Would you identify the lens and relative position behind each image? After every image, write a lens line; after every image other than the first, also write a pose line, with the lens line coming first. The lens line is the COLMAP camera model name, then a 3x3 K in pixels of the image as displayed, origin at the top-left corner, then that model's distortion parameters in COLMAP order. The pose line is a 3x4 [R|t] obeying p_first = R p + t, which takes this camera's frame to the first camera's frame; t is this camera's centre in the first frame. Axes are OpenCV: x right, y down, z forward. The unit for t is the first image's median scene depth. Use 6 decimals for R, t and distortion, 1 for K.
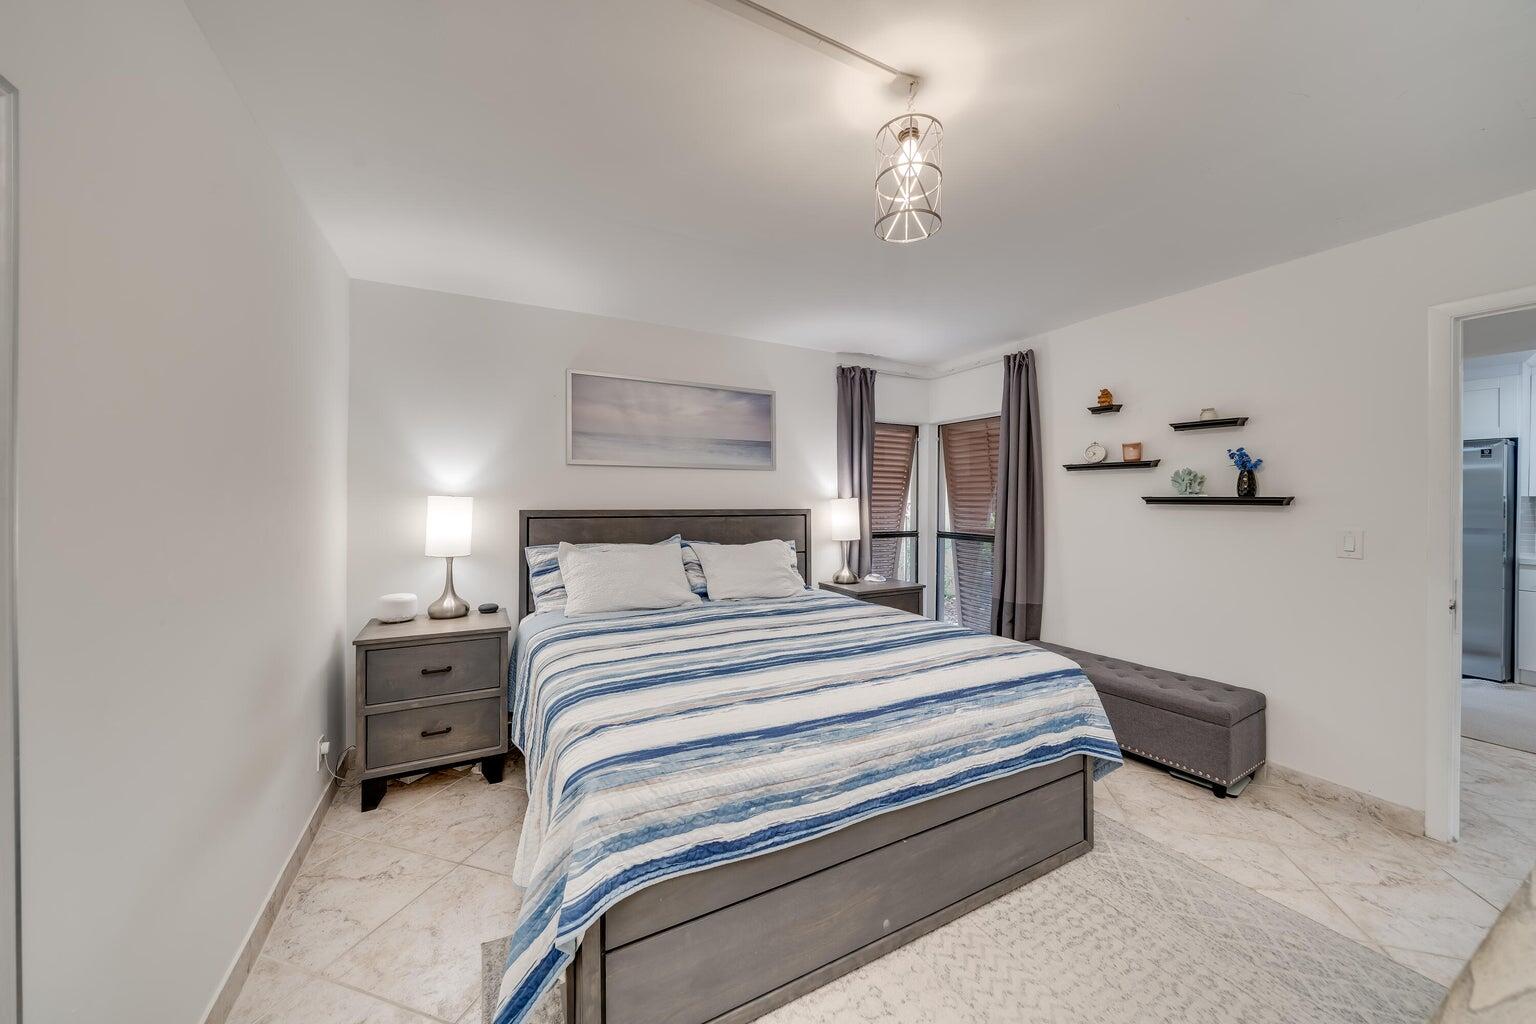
lens RADIAL K [[532.4, 0, 762.9], [0, 532.4, 499.3], [0, 0, 1]] dist [-0.002323, -0.000022]
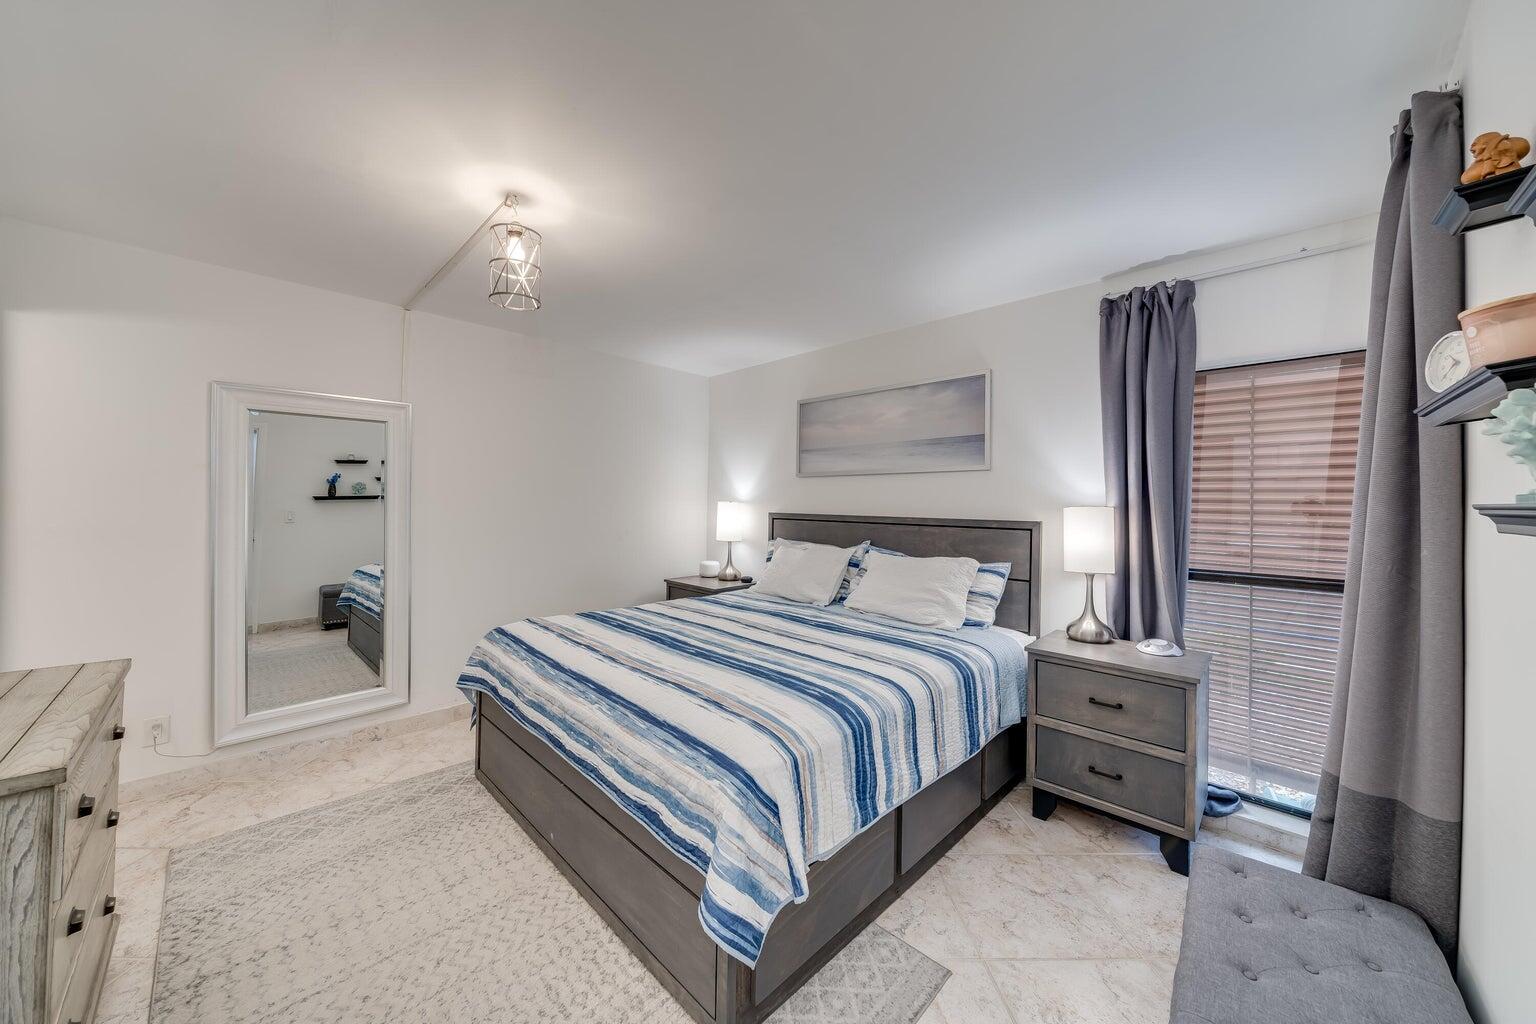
lens RADIAL K [[532.4, 0, 765.7], [0, 532.4, 503.5], [0, 0, 1]] dist [-0.002323, -0.000022]
pose [[0.311601, 0.003749, -0.950205, 0.800486], [-0.014682, 0.999892, -0.000870, -0.000250], [0.950099, 0.014222, 0.311623, 0.542061]]
